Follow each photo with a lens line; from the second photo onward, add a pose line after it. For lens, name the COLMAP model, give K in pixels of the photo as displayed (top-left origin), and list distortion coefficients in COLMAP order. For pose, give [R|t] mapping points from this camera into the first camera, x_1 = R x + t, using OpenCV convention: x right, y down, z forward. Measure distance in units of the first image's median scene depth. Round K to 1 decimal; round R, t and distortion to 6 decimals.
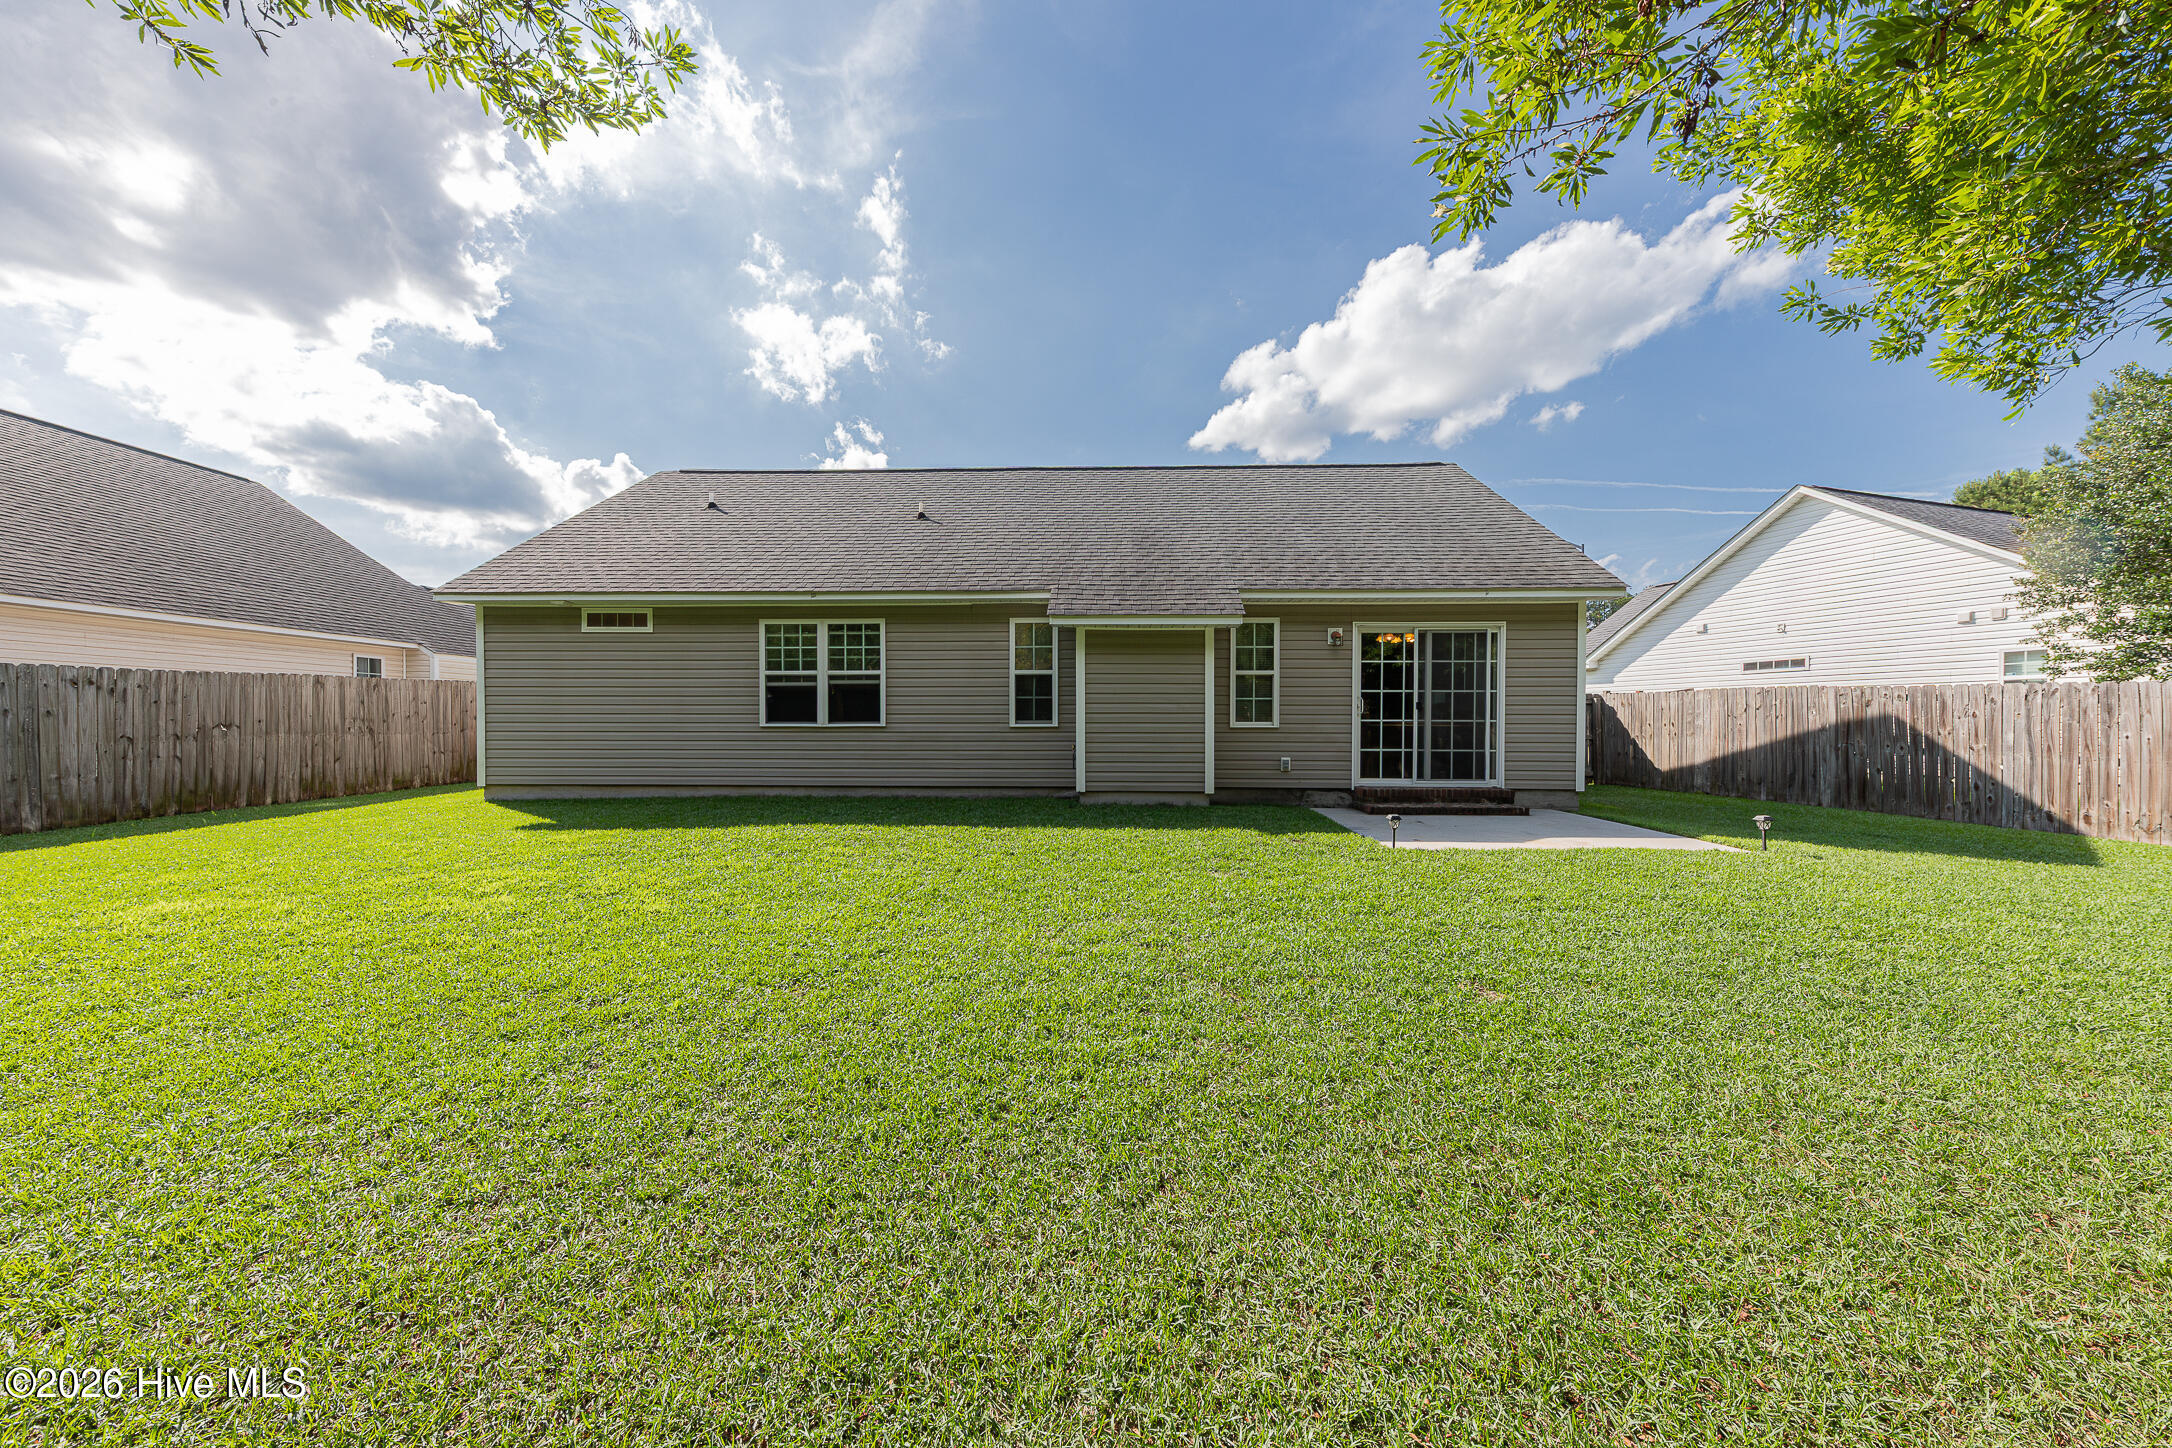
lens RADIAL K [[877.2, 0, 1075.8], [0, 877.2, 738.8], [0, 0, 1]] dist [0.001196, -0.000148]
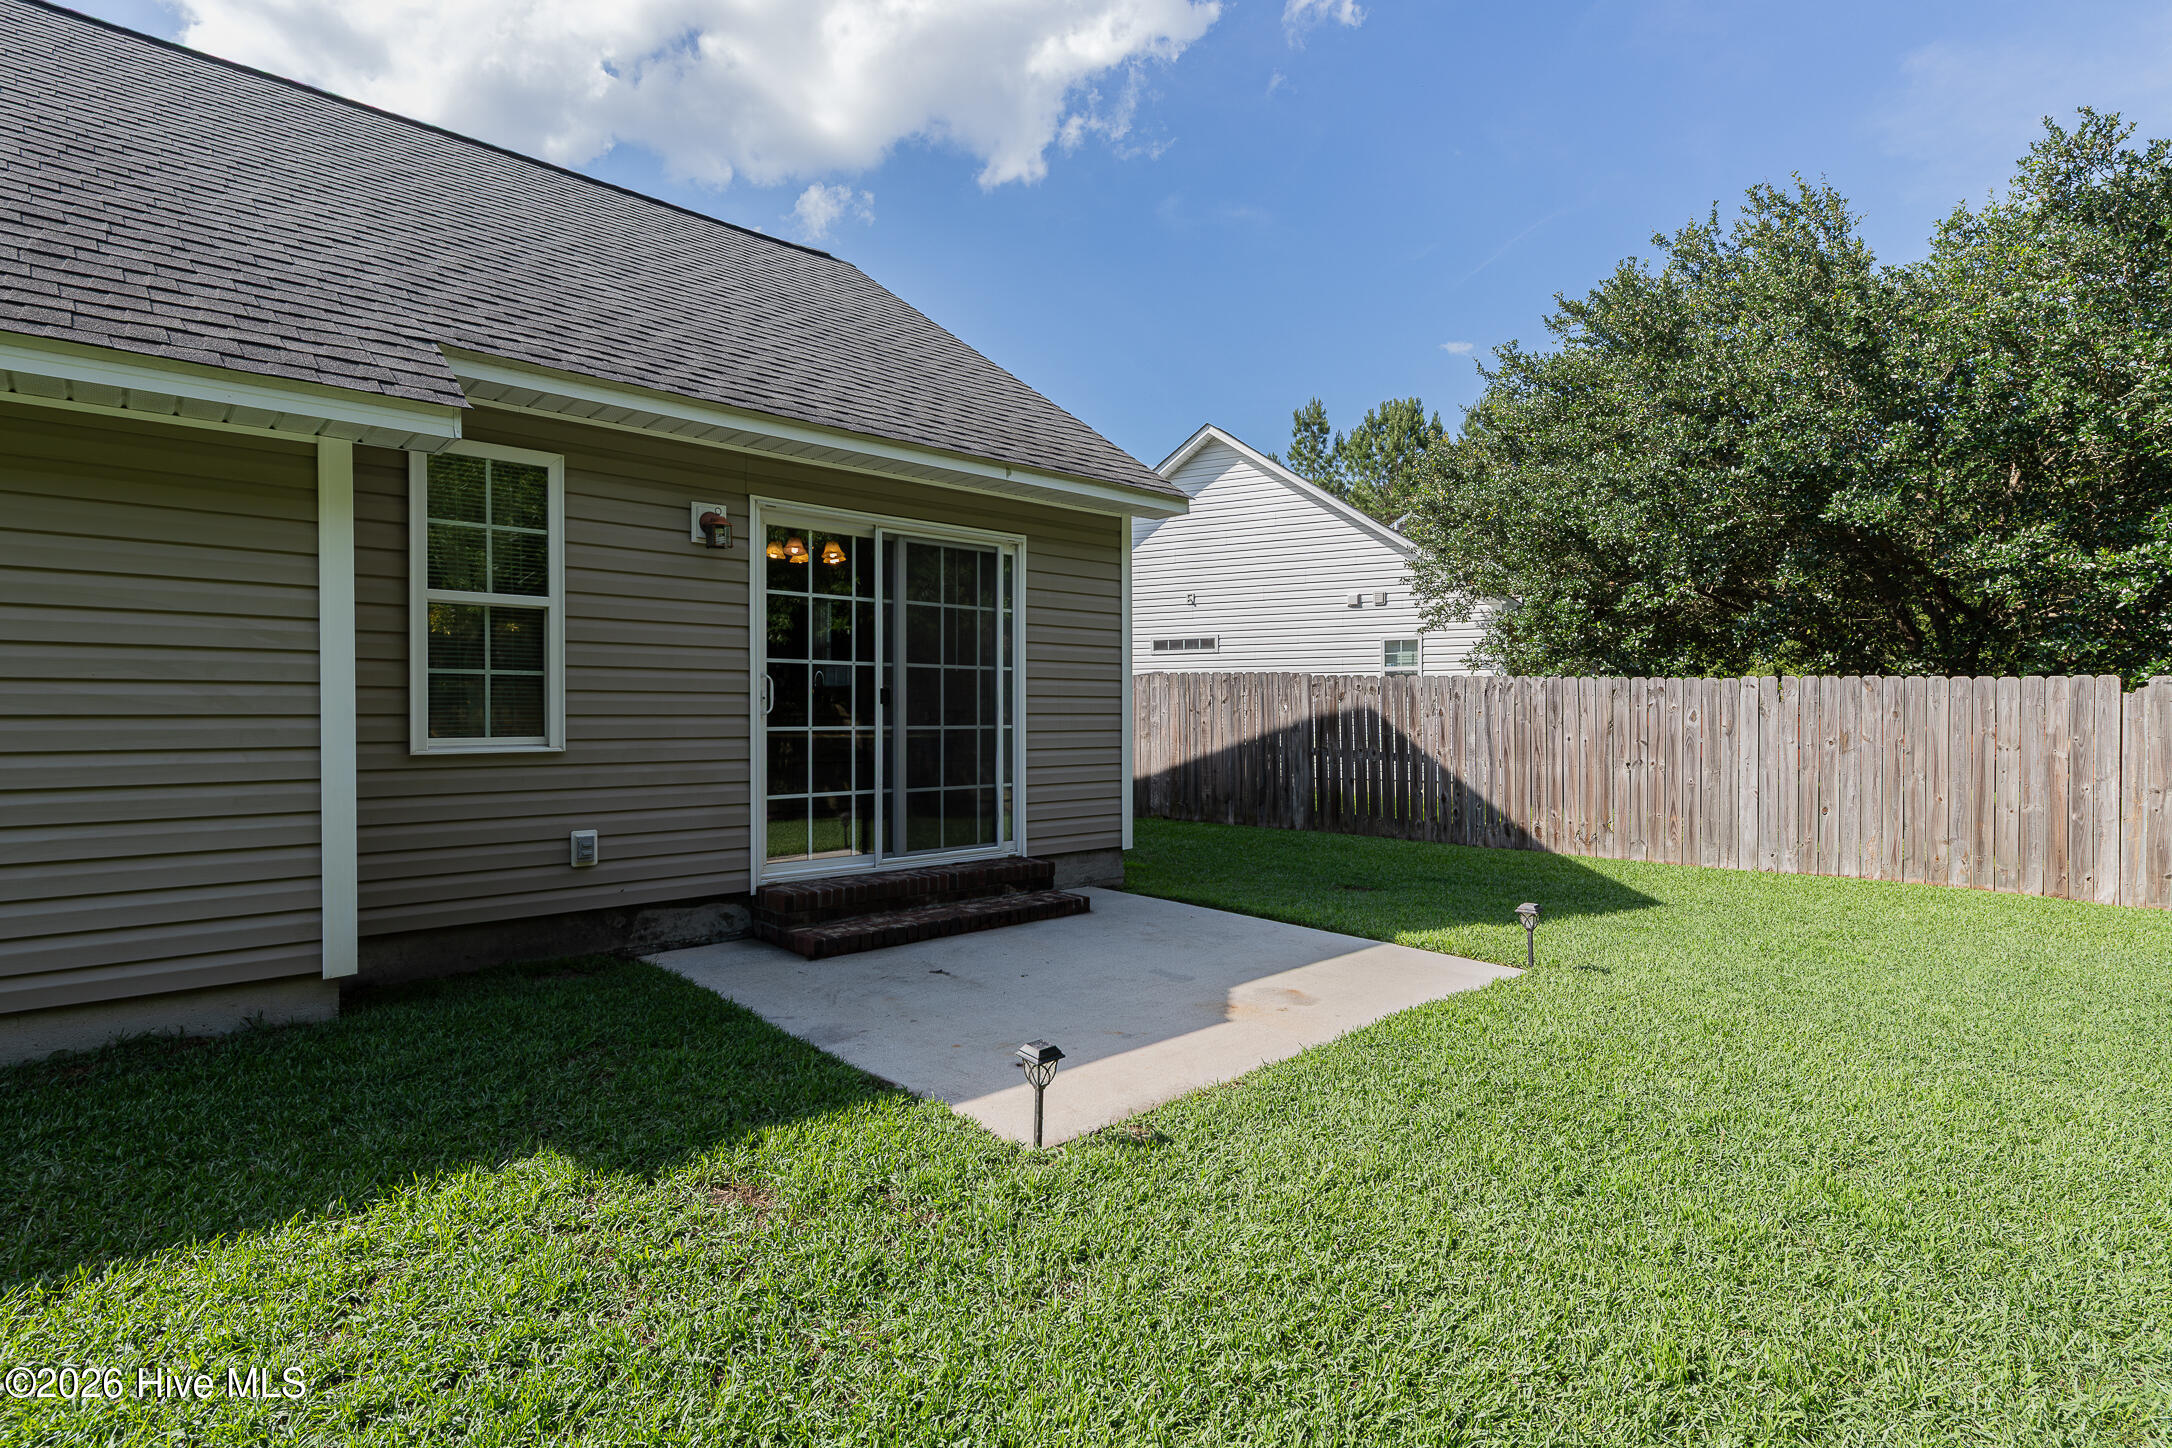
lens RADIAL K [[1063.0, 0, 1083.0], [0, 1063.0, 722.7], [0, 0, 1]] dist [0.011244, -0.000346]
pose [[0.720311, -0.008412, 0.693600, 0.075833], [0.007204, 0.999963, 0.004647, -0.025385], [-0.693614, 0.001649, 0.720345, 0.519494]]
